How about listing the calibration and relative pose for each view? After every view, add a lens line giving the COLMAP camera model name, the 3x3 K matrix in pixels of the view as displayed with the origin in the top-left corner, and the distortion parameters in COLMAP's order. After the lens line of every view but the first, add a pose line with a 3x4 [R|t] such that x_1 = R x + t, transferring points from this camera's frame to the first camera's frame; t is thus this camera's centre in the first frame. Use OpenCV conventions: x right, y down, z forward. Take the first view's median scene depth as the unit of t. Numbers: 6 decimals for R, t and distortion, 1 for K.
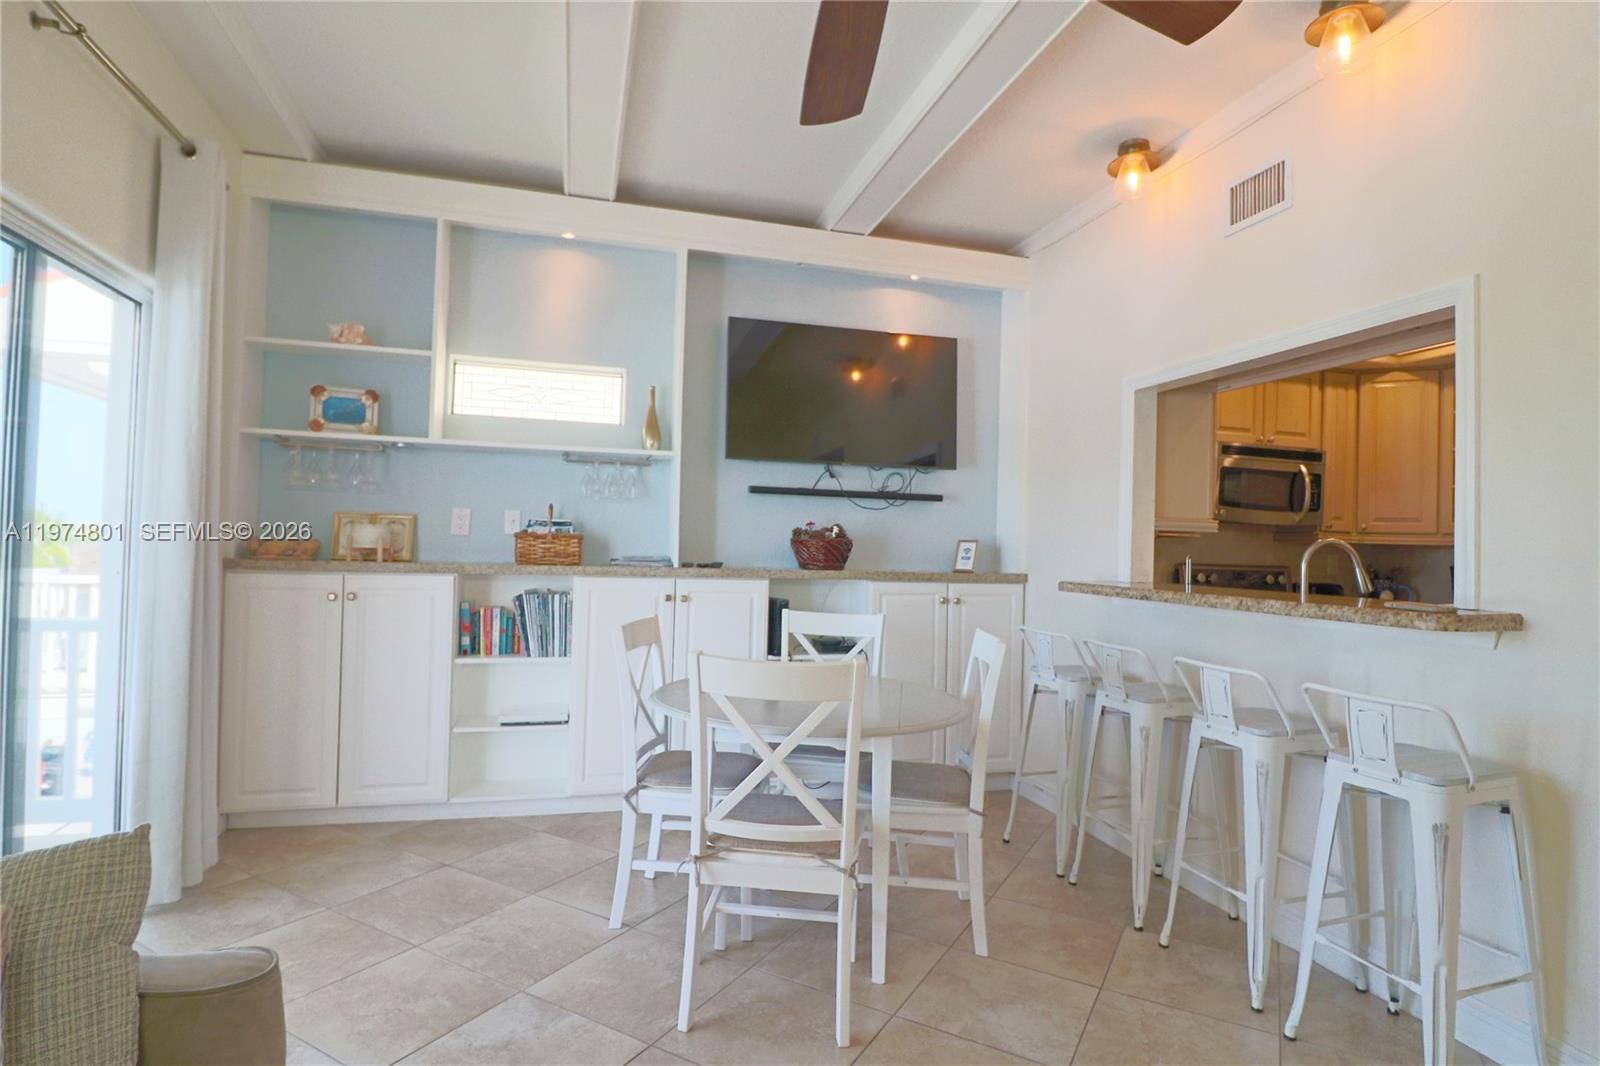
lens RADIAL K [[732.5, 0, 800.0], [0, 732.5, 533.0], [0, 0, 1]] dist [-0.000385, -0.000029]
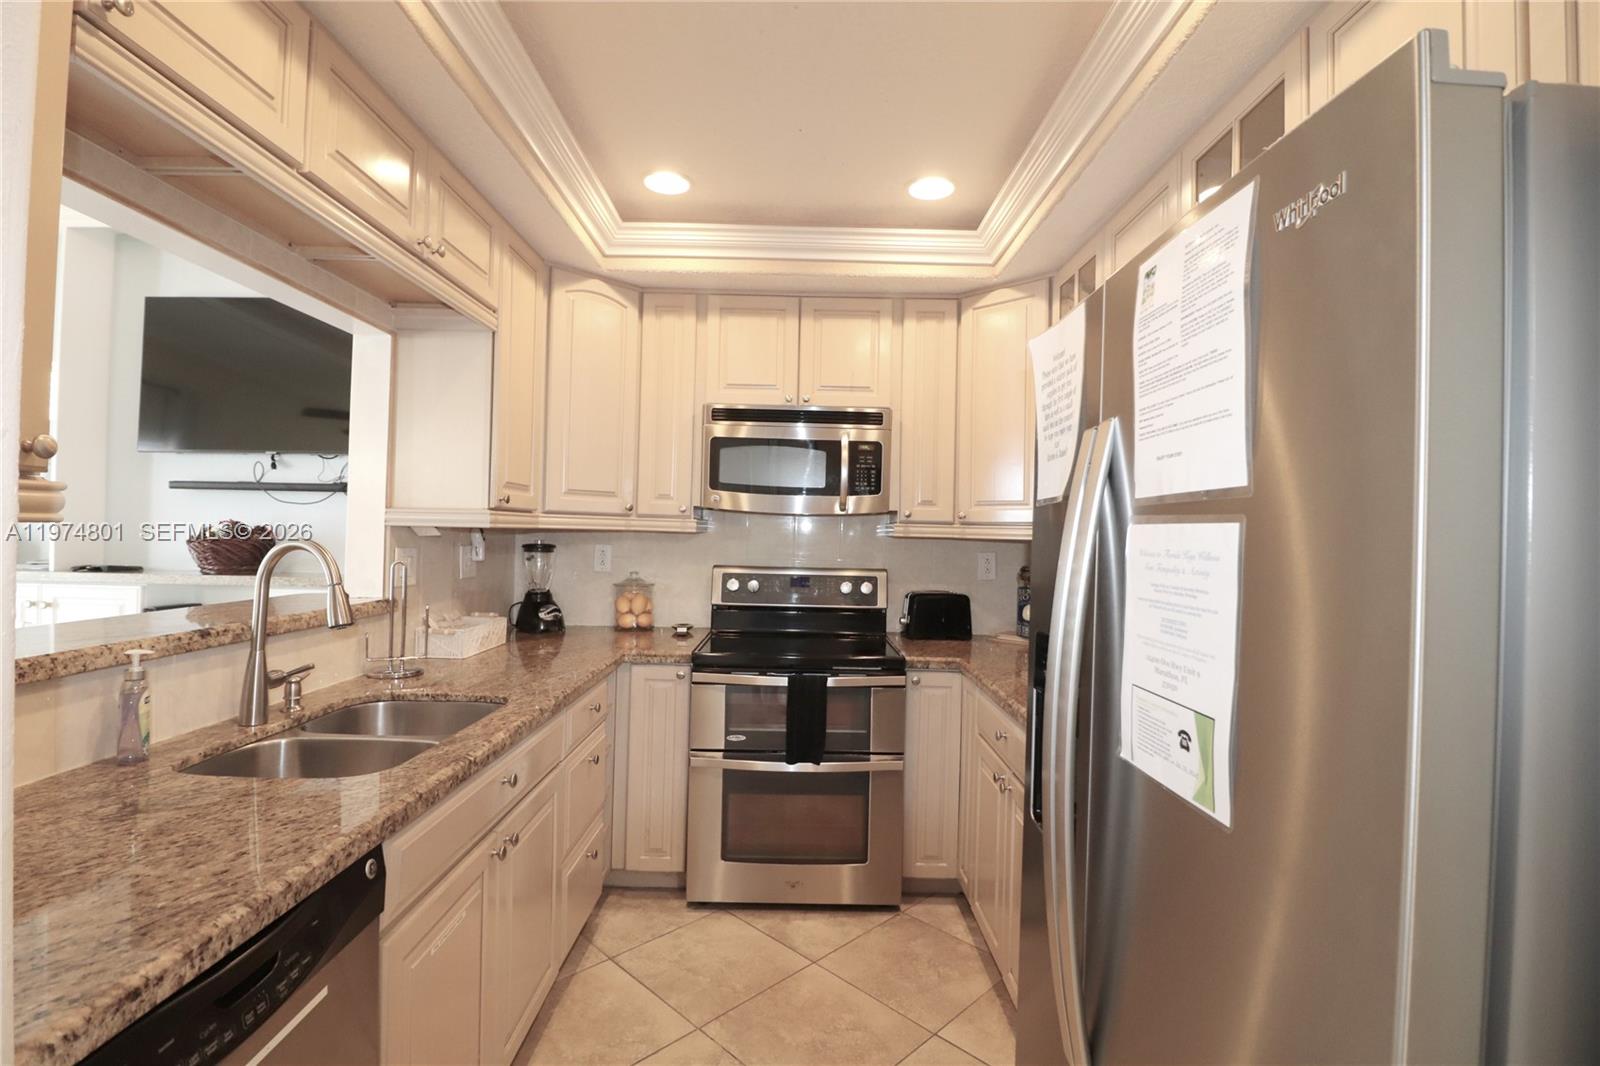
lens RADIAL K [[732.5, 0, 800.0], [0, 732.5, 533.0], [0, 0, 1]] dist [-0.000385, -0.000029]
pose [[0.966392, -0.009874, -0.256882, 0.832893], [0.011641, 0.999918, 0.005358, 0.004126], [0.256808, -0.008168, 0.966428, 0.294673]]
